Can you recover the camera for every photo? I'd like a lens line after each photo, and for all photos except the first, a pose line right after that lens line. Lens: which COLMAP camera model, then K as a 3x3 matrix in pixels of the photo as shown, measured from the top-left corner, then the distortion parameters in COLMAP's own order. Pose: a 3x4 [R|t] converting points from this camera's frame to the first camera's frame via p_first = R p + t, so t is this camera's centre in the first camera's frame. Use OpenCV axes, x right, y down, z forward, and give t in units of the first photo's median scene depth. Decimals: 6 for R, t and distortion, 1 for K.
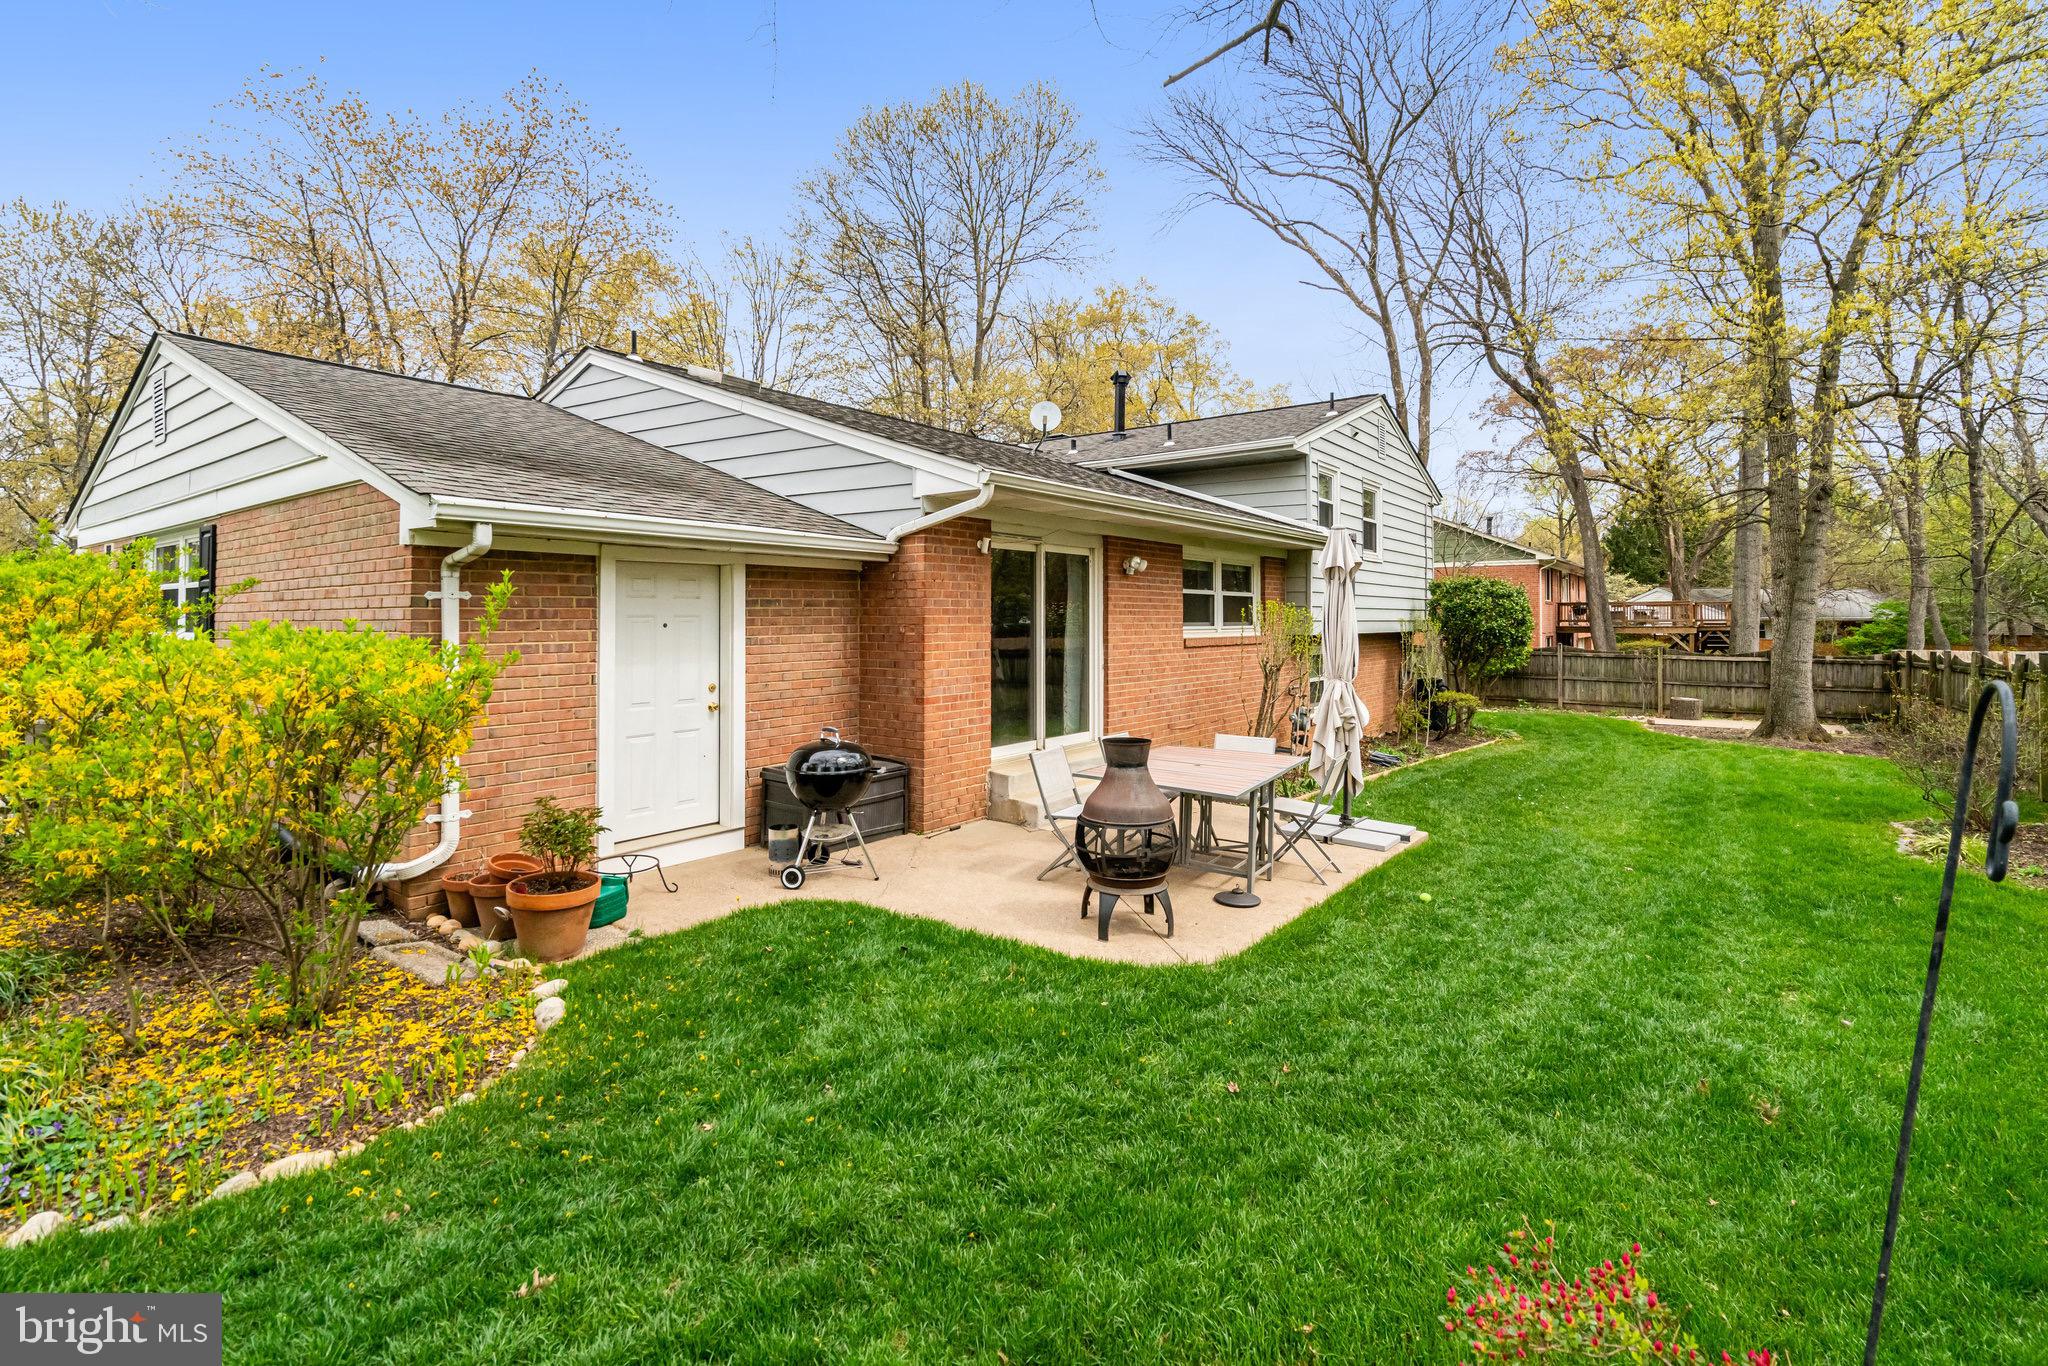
lens RADIAL K [[960.6, 0, 992.0], [0, 960.6, 607.6], [0, 0, 1]] dist [-0.003331, 0.000960]
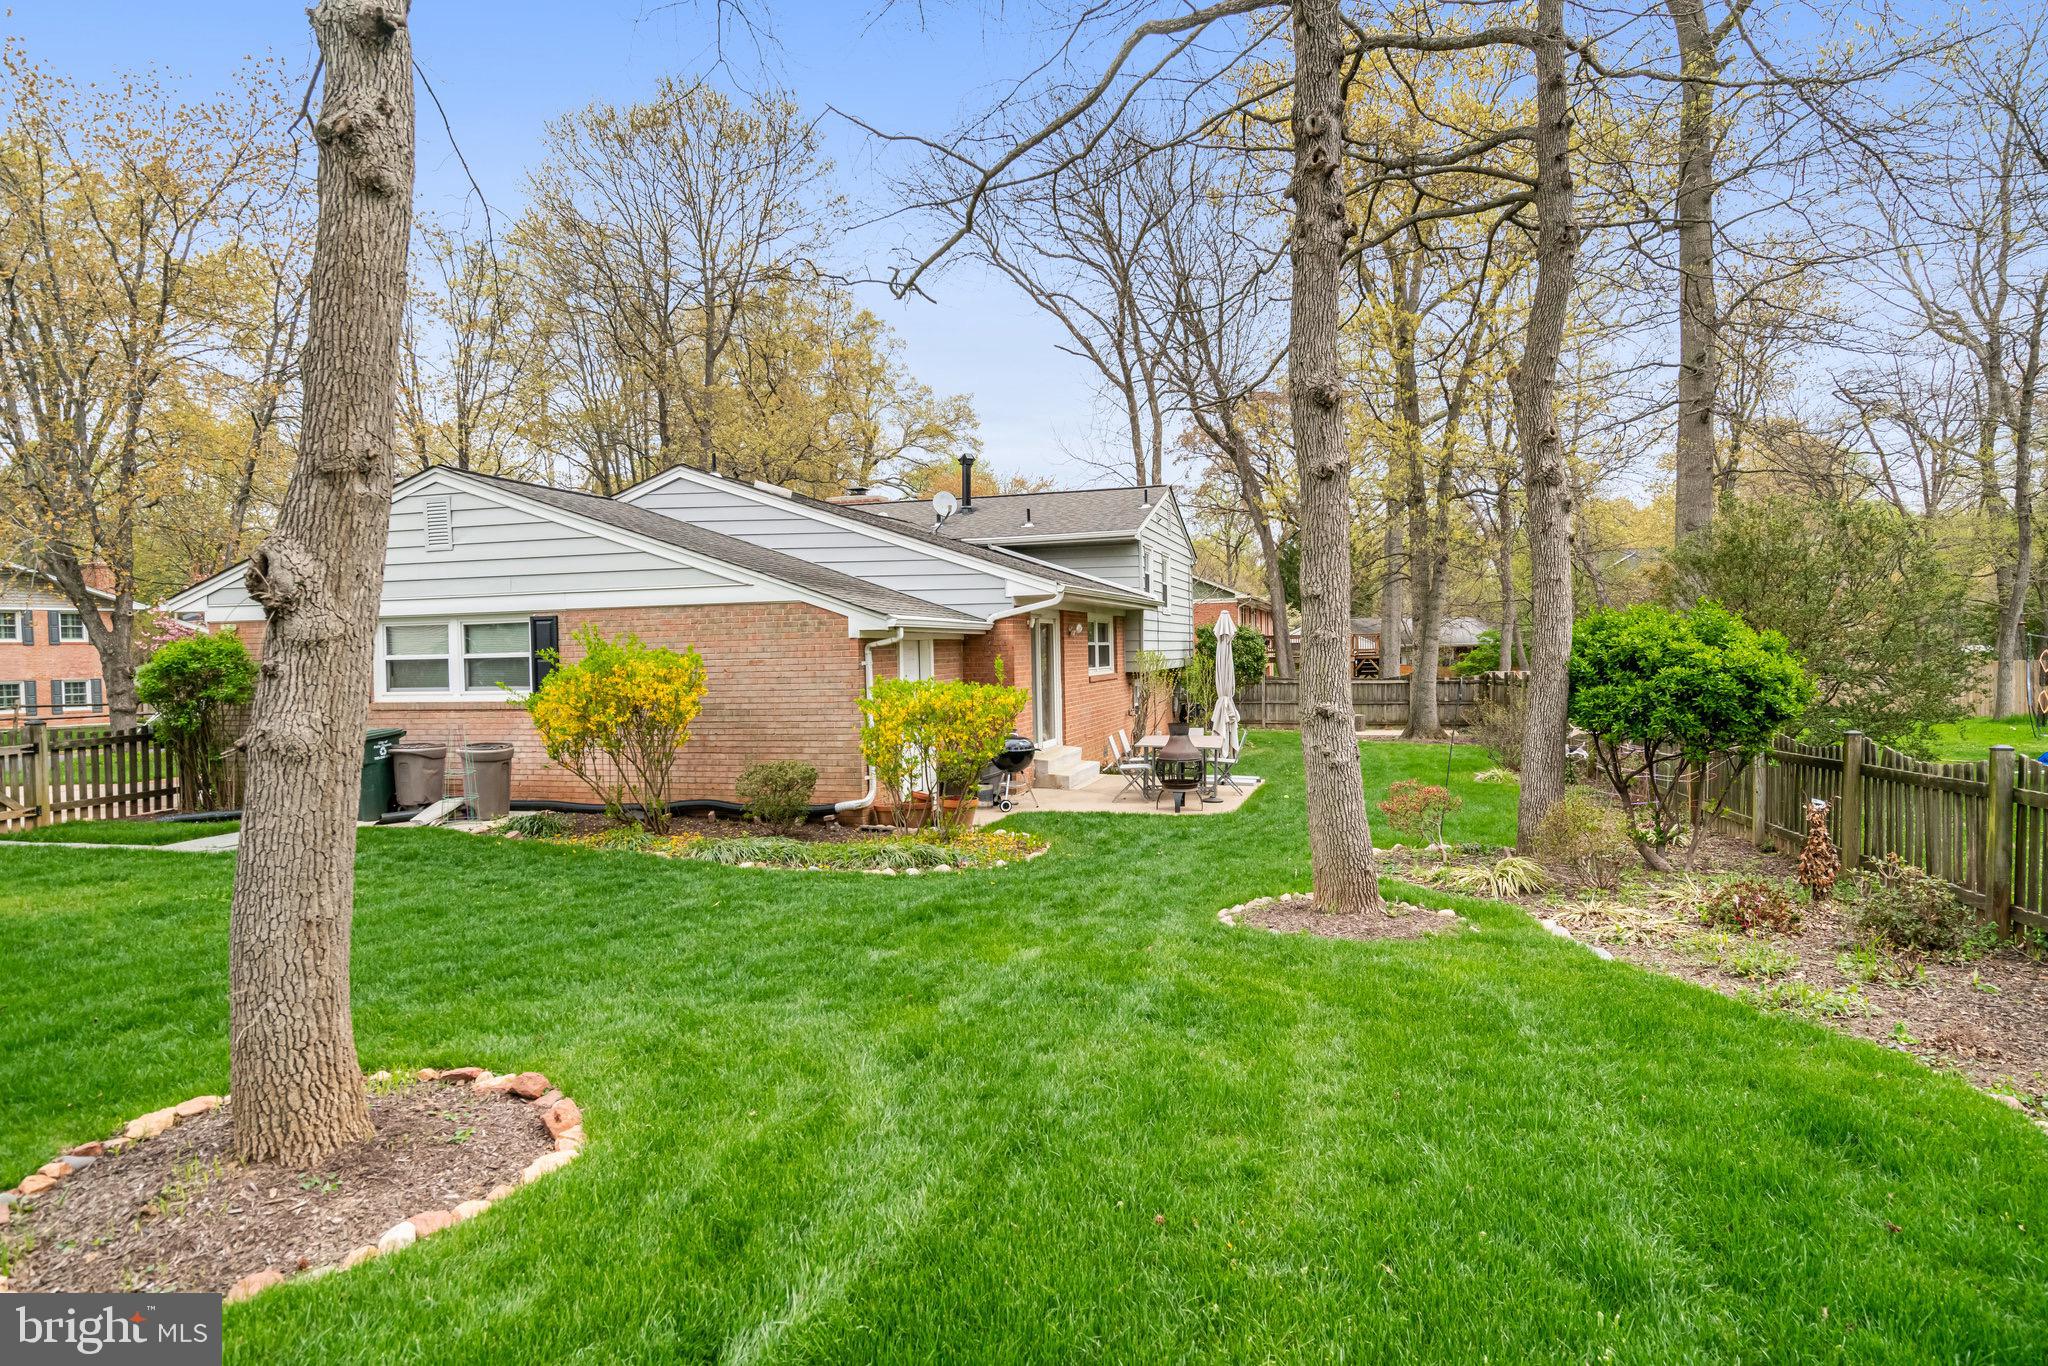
lens RADIAL K [[1184.8, 0, 1025.0], [0, 1184.8, 686.4], [0, 0, 1]] dist [0.005779, 0.000232]
pose [[0.930832, -0.029339, 0.364267, -0.230820], [0.015123, 0.999011, 0.041818, -0.012511], [-0.365133, -0.033416, 0.930355, -0.270397]]
